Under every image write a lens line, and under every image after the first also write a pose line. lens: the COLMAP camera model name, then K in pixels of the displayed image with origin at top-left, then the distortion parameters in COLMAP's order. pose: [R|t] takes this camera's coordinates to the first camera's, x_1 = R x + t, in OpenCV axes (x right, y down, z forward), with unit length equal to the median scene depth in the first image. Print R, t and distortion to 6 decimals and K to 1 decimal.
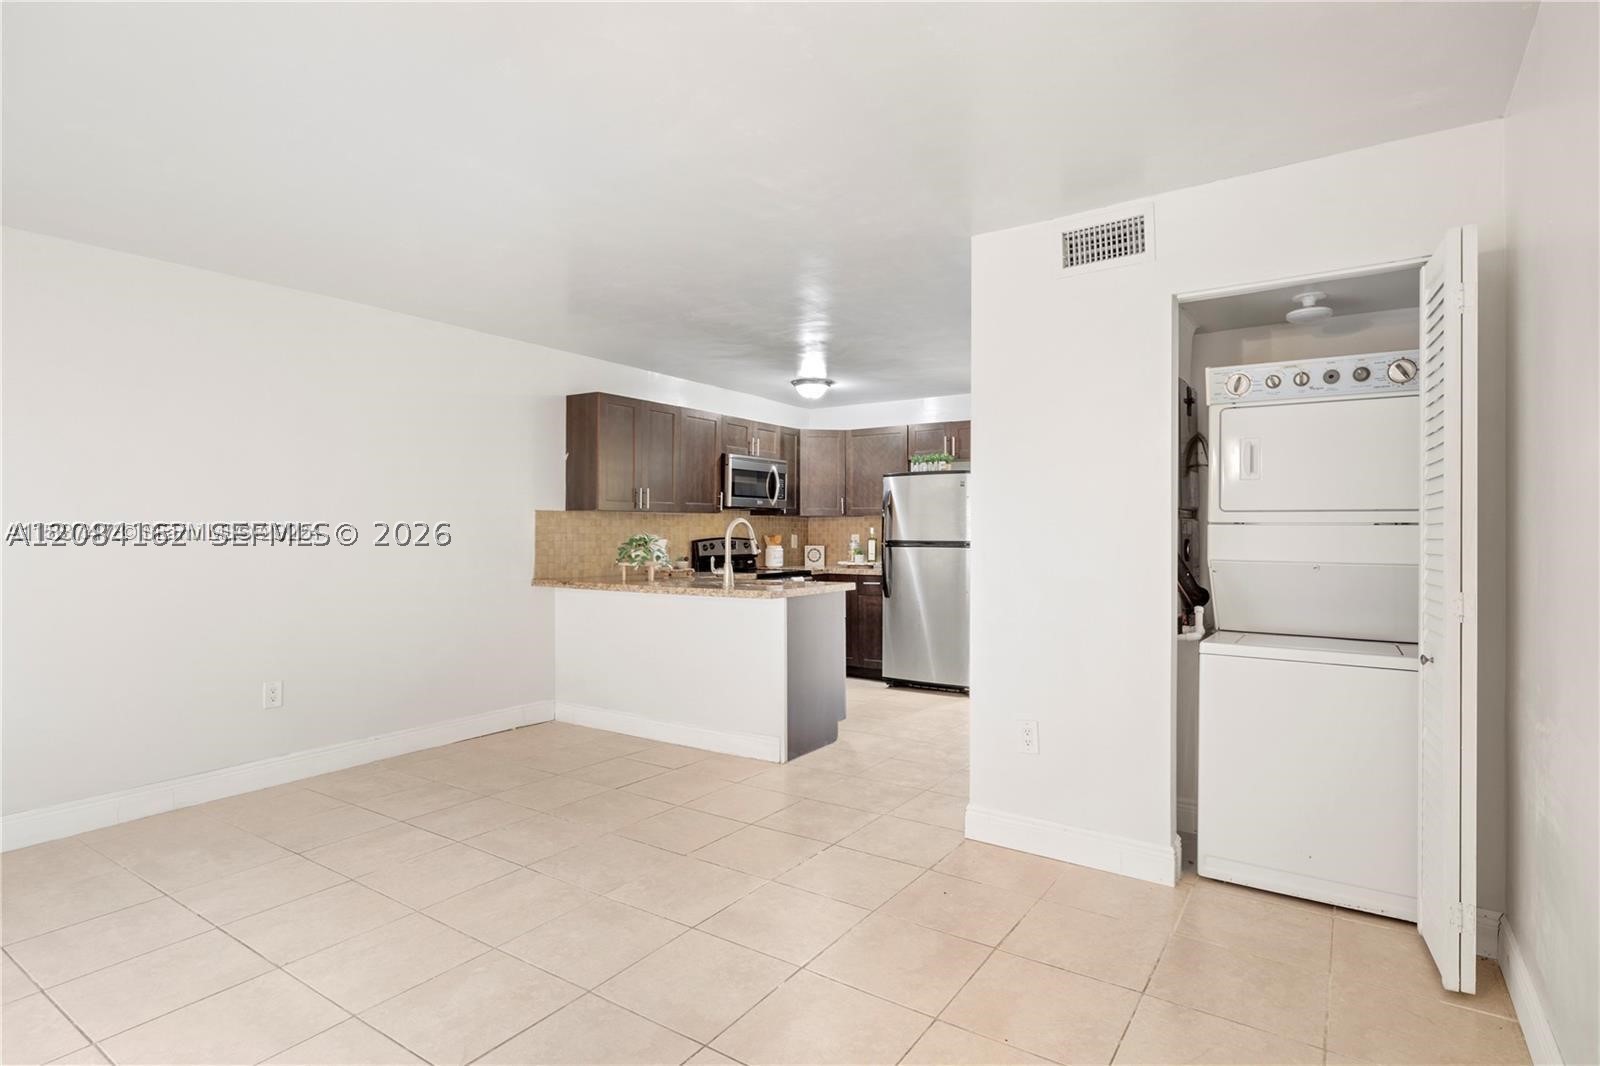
lens RADIAL K [[817.3, 0, 809.3], [0, 817.3, 533.5], [0, 0, 1]] dist [-0.007058, -0.000318]
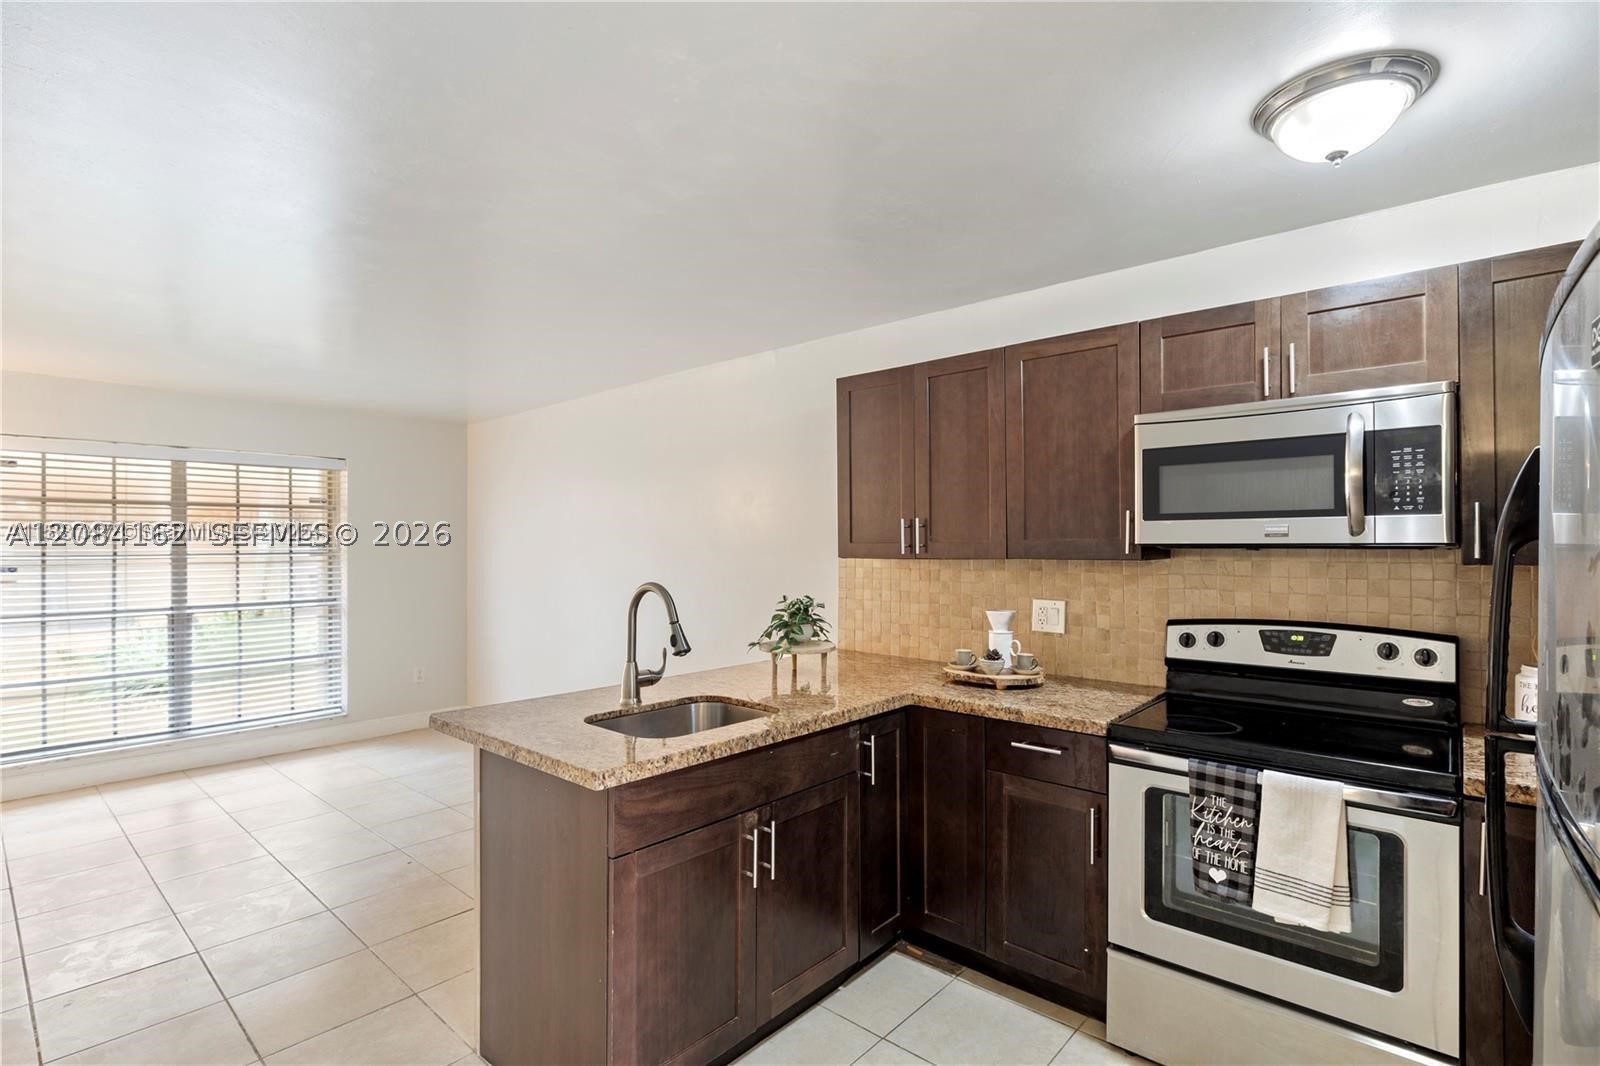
lens RADIAL K [[762.1, 0, 803.4], [0, 762.1, 546.3], [0, 0, 1]] dist [0.000108, 0.000821]
pose [[-0.126655, 0.000973, -0.991946, 0.296326], [-0.001164, 0.999999, 0.001130, -0.032161], [0.991946, 0.001297, -0.126654, 0.881672]]
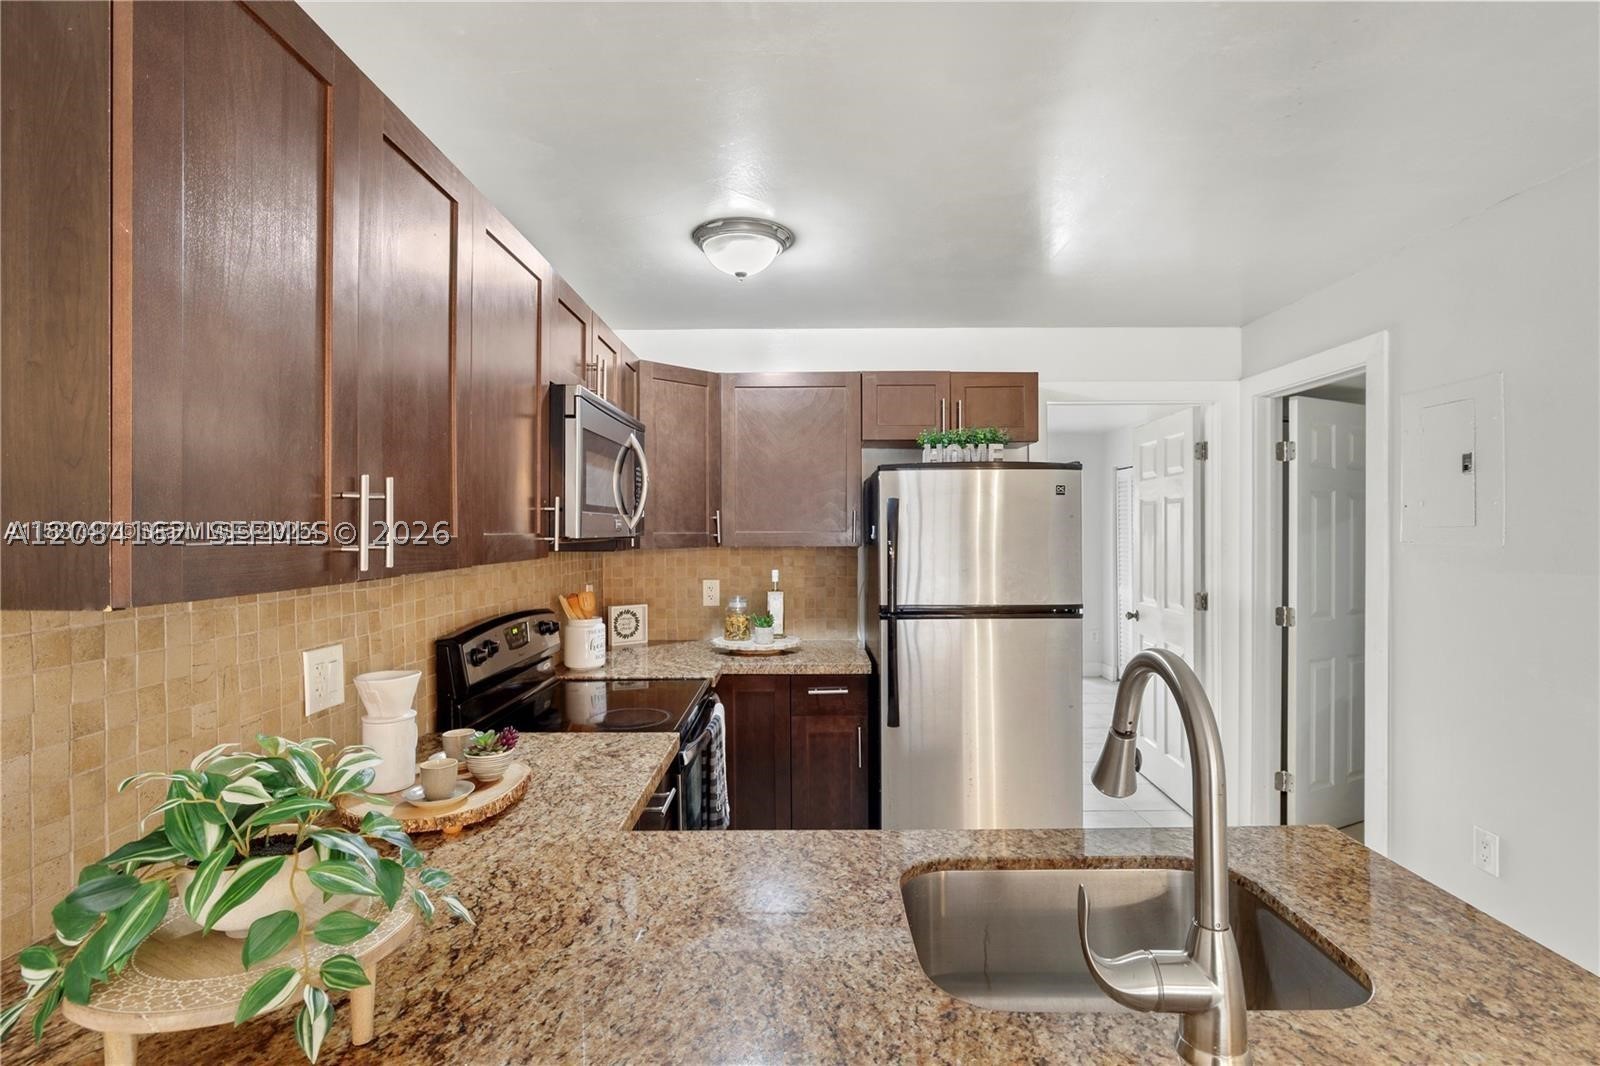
lens RADIAL K [[762.1, 0, 802.3], [0, 762.1, 541.1], [0, 0, 1]] dist [0.000108, 0.000821]
pose [[0.835083, -0.010787, 0.550019, -0.194074], [0.004503, 0.999908, 0.012774, -0.035693], [-0.550106, -0.008191, 0.835055, 0.681411]]
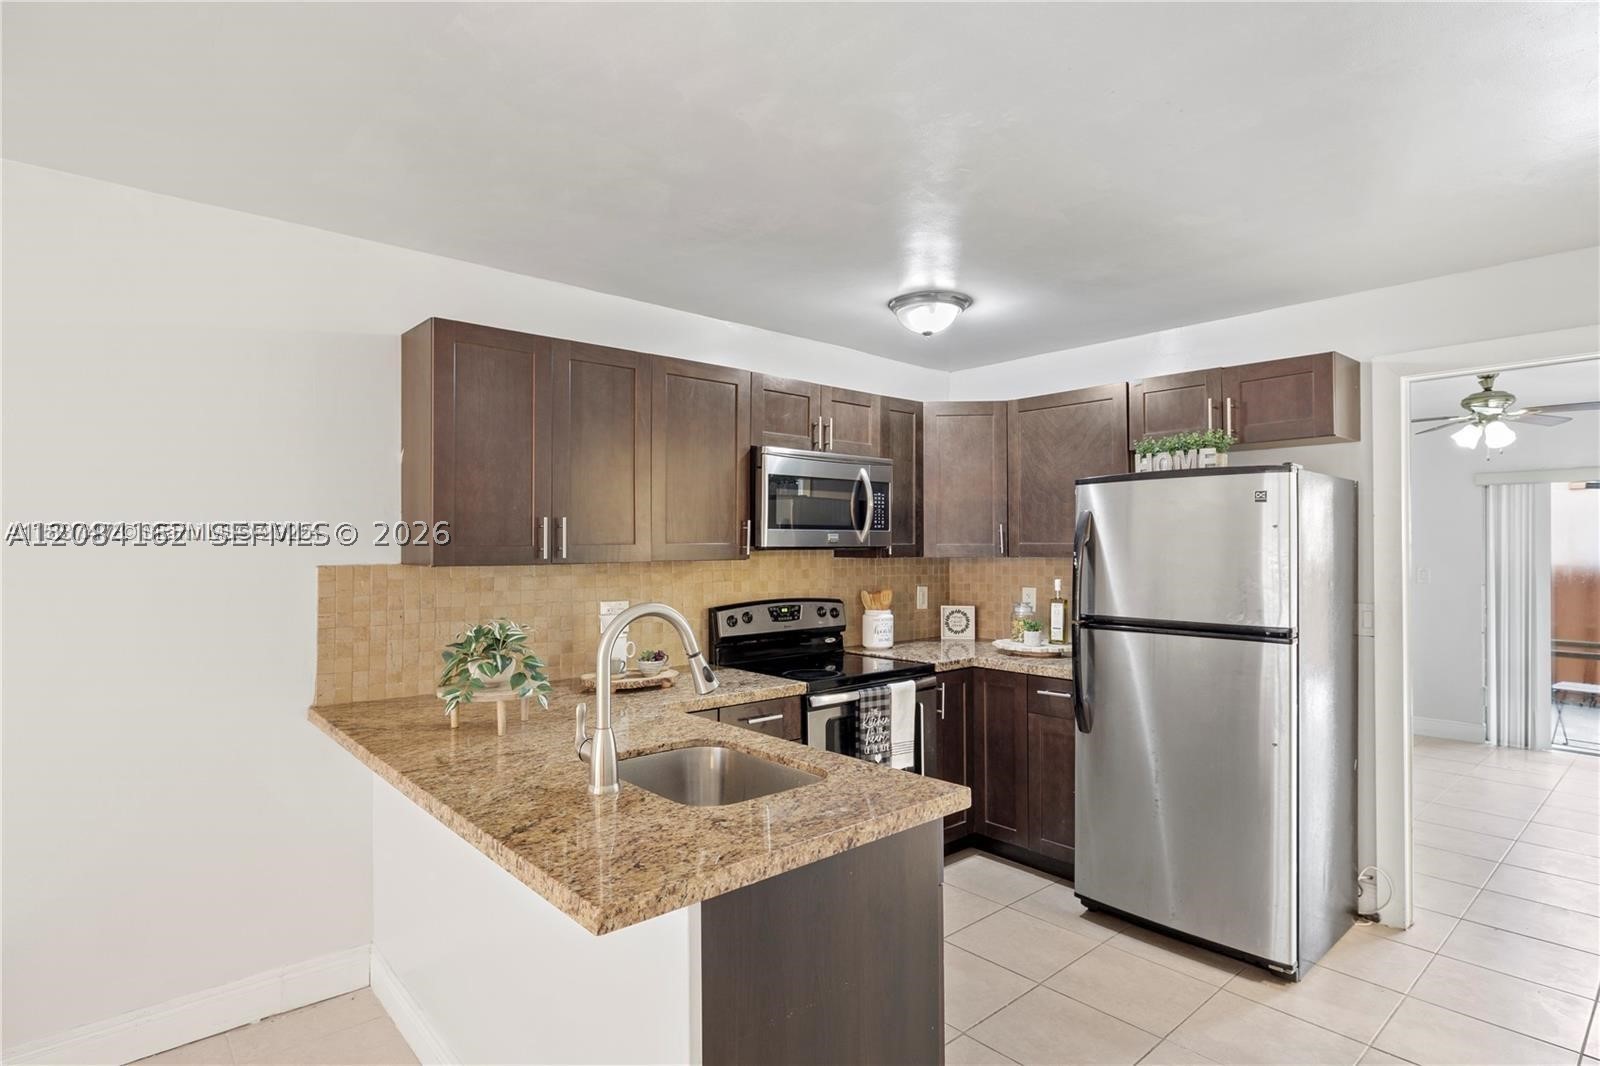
lens RADIAL K [[817.3, 0, 807.1], [0, 817.3, 546.2], [0, 0, 1]] dist [-0.007058, -0.000318]
pose [[0.968292, -0.000663, -0.249821, 0.058906], [0.000669, 1.000000, -0.000061, -0.033471], [0.249821, -0.000108, 0.968292, 0.501547]]
